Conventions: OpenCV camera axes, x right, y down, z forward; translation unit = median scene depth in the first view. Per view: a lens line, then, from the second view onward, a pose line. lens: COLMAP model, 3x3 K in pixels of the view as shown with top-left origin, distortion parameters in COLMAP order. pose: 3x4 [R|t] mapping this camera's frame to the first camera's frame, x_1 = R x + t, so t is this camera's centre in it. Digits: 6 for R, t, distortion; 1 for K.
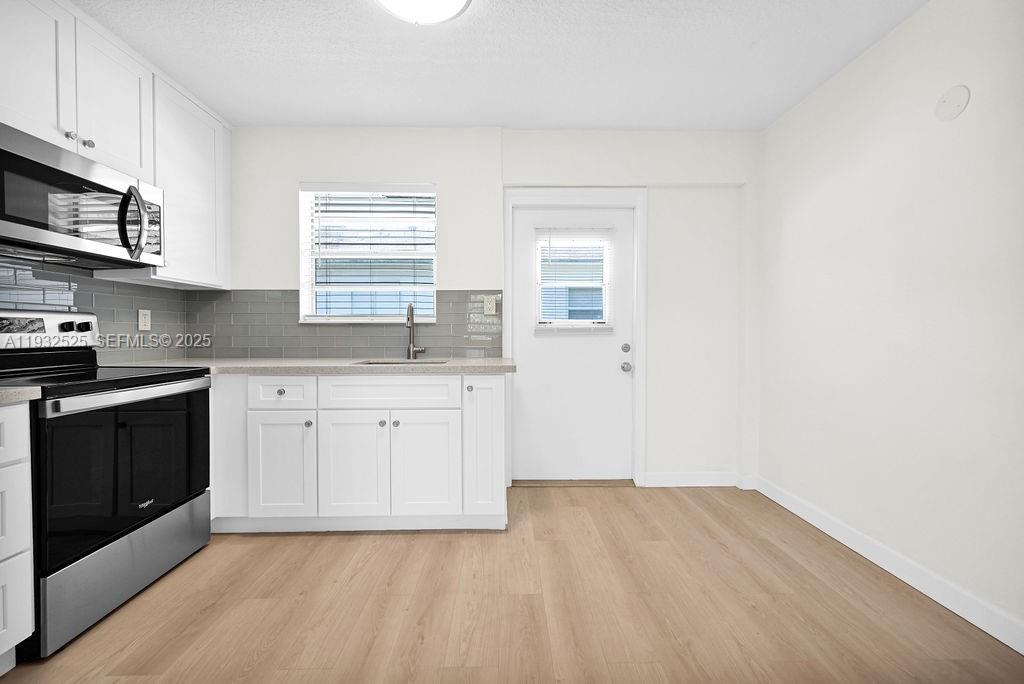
lens RADIAL K [[416.4, 0, 514.7], [0, 416.4, 340.2], [0, 0, 1]] dist [-0.001092, 0.000017]
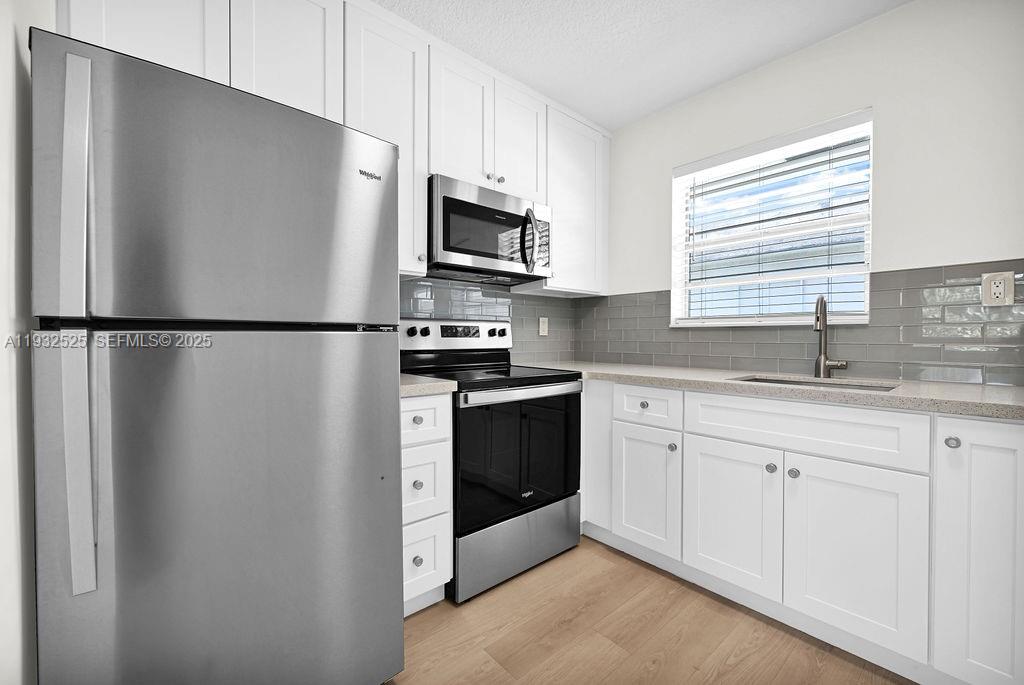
lens RADIAL K [[416.4, 0, 514.7], [0, 416.4, 340.7], [0, 0, 1]] dist [-0.001092, 0.000017]
pose [[0.640355, 0.009635, -0.768018, -0.058511], [-0.017563, 0.999844, -0.002100, -0.005610], [0.767878, 0.014834, 0.640424, 0.218357]]
